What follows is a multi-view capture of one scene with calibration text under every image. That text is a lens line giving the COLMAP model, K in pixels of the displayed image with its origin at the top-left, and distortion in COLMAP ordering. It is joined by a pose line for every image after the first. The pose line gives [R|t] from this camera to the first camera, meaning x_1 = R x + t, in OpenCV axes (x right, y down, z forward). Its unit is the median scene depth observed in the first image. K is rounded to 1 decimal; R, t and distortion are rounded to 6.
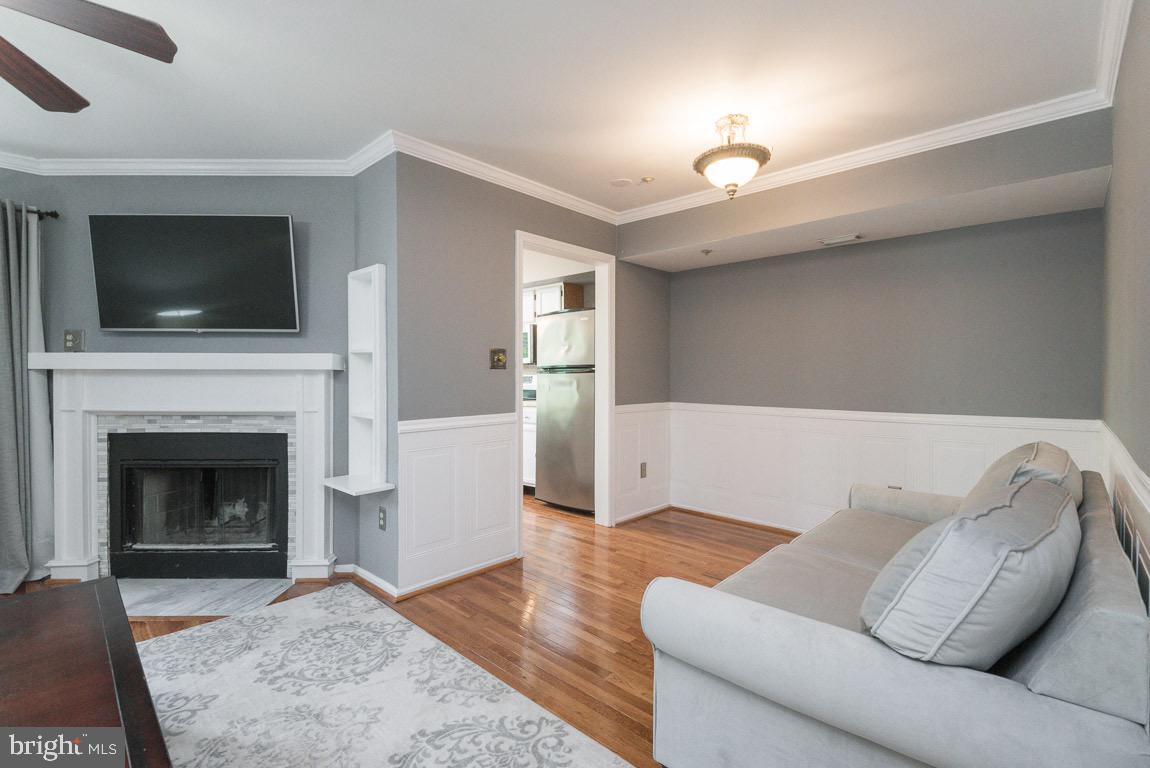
lens RADIAL K [[530.0, 0, 556.6], [0, 530.0, 377.5], [0, 0, 1]] dist [0.004239, -0.011174]
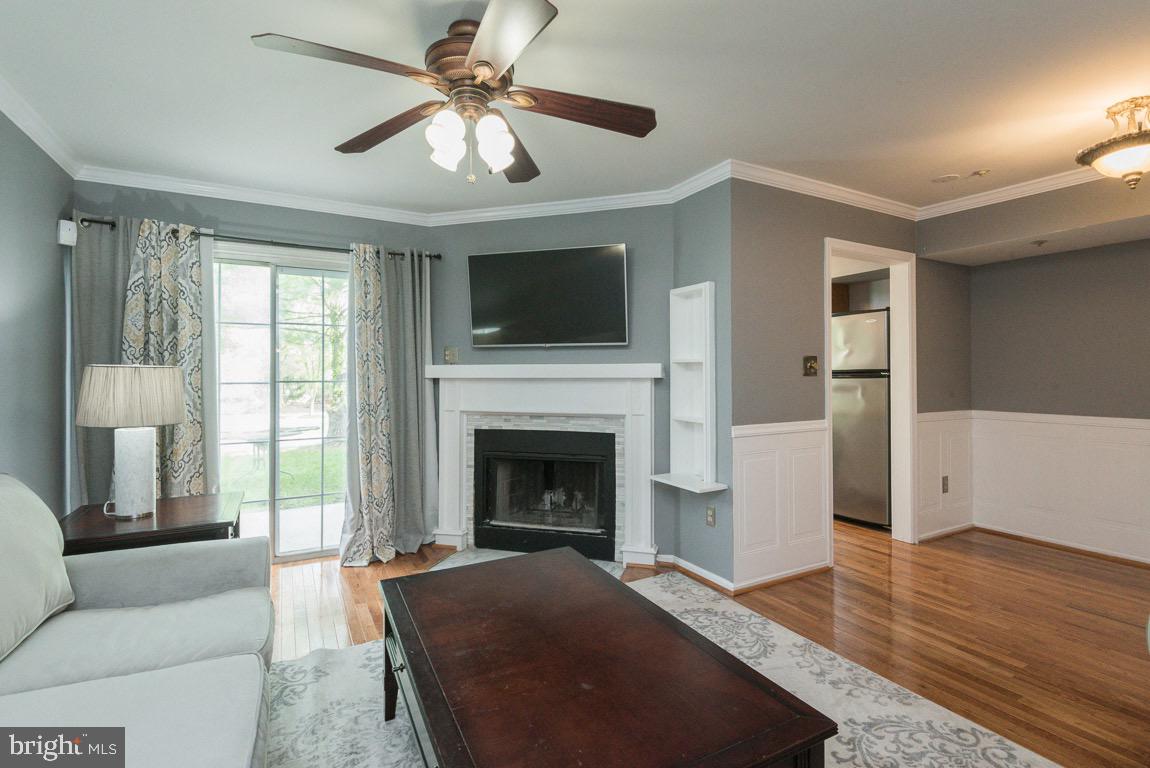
lens RADIAL K [[530.0, 0, 563.7], [0, 530.0, 367.1], [0, 0, 1]] dist [0.004239, -0.011174]
pose [[0.949015, -0.007918, -0.315132, -0.385385], [0.001411, 0.999781, -0.020871, -0.020427], [0.315228, 0.019362, 0.948818, -0.176725]]
